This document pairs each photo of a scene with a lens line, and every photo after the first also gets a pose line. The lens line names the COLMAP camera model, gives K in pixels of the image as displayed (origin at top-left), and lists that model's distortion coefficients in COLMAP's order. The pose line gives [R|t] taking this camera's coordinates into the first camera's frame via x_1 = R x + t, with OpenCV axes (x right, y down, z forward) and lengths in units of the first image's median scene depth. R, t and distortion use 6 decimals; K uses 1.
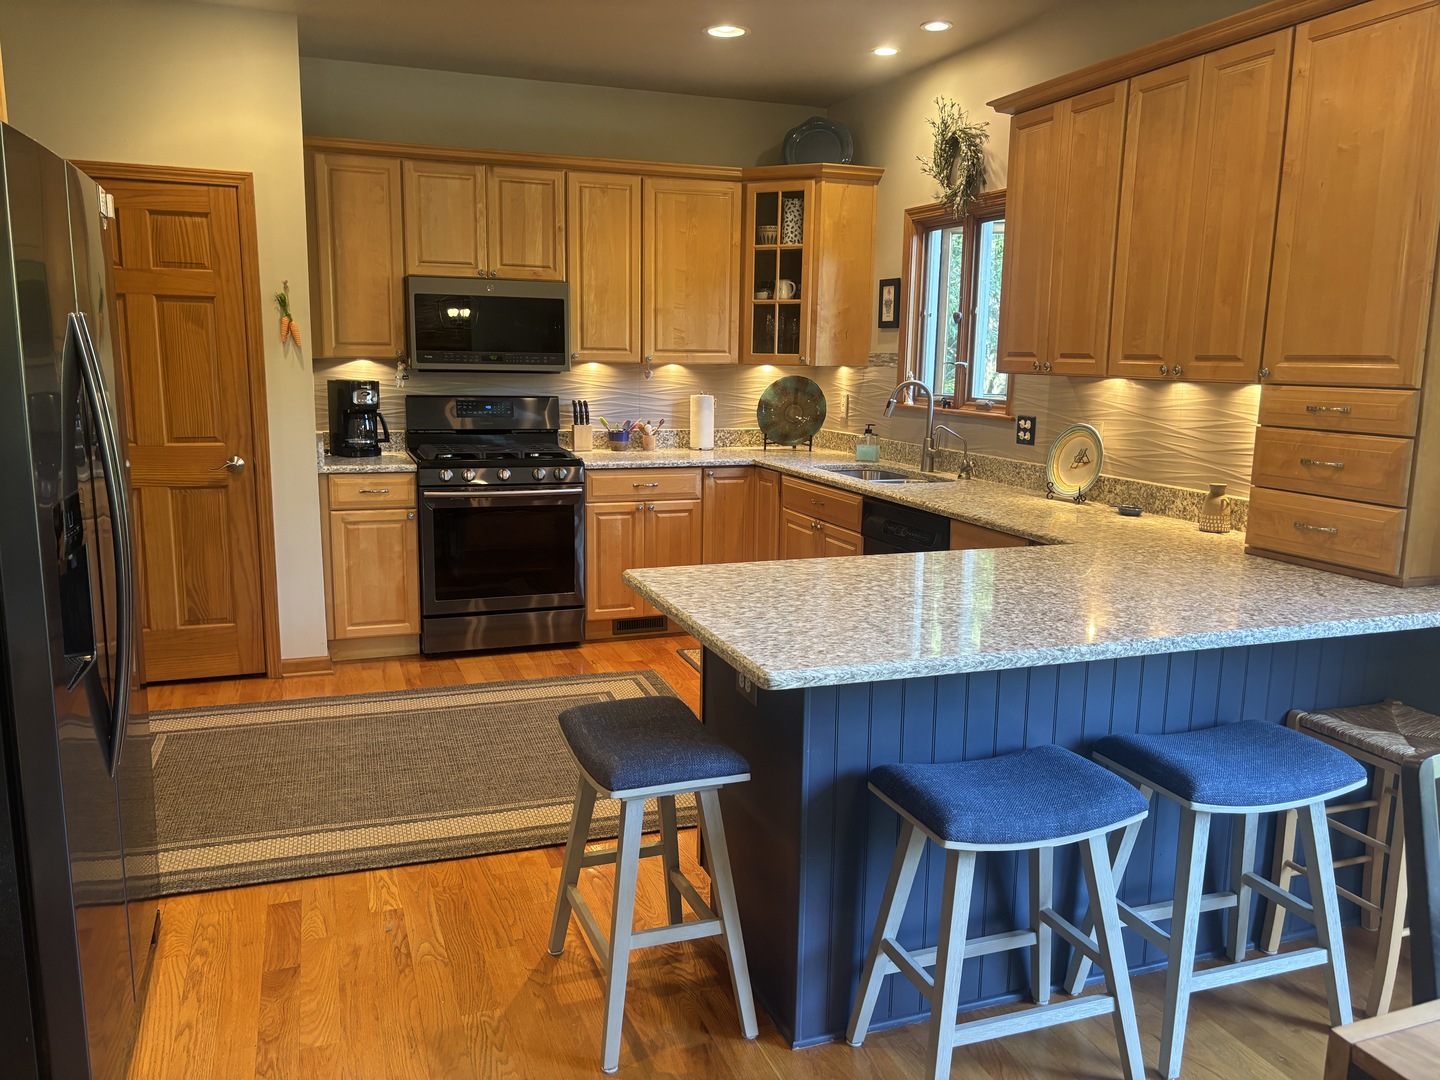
lens RADIAL K [[1088.8, 0, 716.6], [0, 1088.8, 534.2], [0, 0, 1]] dist [0.058669, -0.079299]
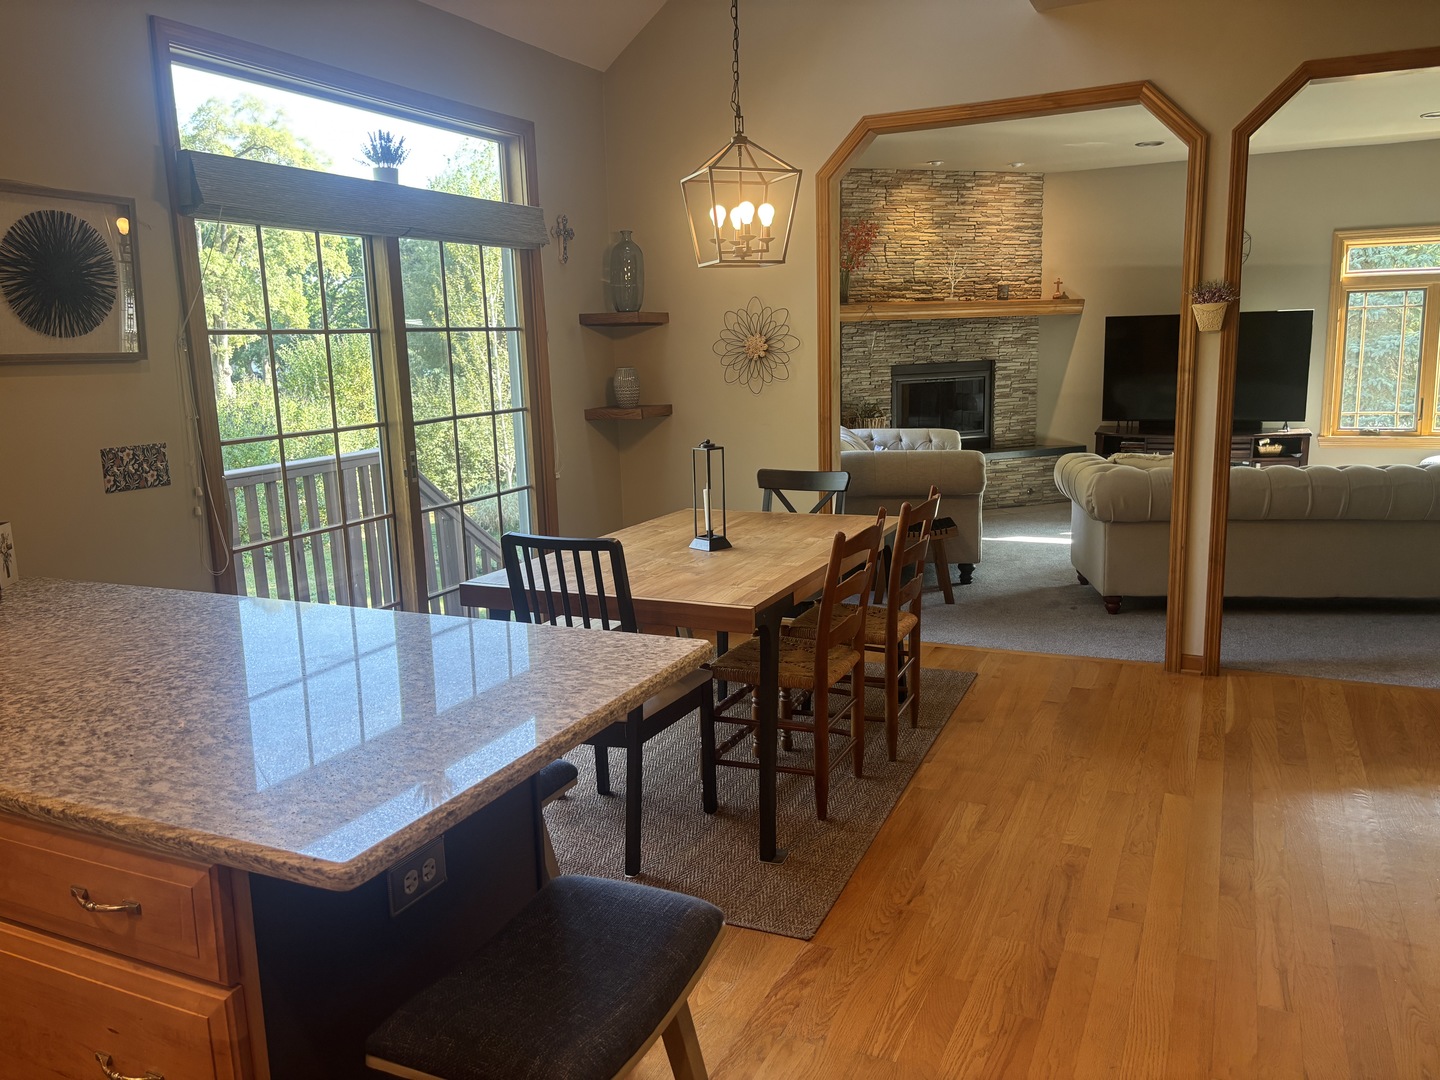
lens RADIAL K [[1088.8, 0, 716.6], [0, 1088.8, 537.9], [0, 0, 1]] dist [0.058669, -0.079299]
pose [[-0.706548, -0.120531, 0.697325, -0.292431], [0.137397, 0.943272, 0.302257, -0.123876], [-0.694198, 0.309370, -0.649907, 0.691239]]
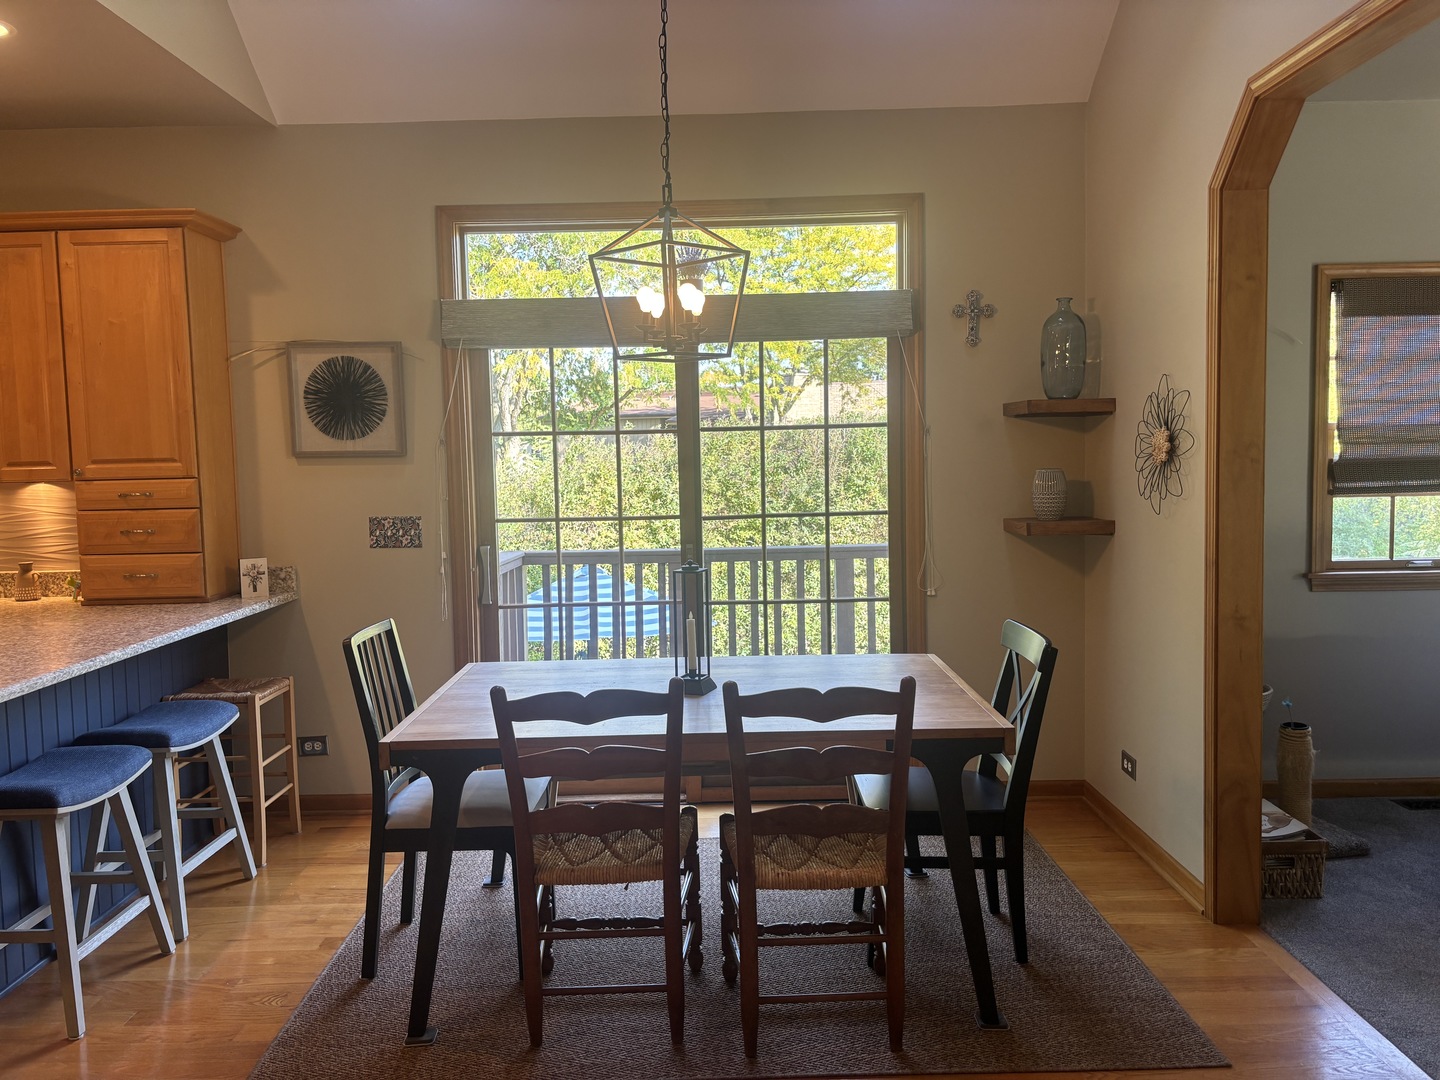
lens RADIAL K [[1088.8, 0, 708.1], [0, 1088.8, 538.1], [0, 0, 1]] dist [0.058669, -0.079299]
pose [[0.341593, -0.098229, 0.934701, -0.349853], [0.183641, 0.982329, 0.036121, 0.019163], [-0.921732, 0.159311, 0.353596, -0.136882]]
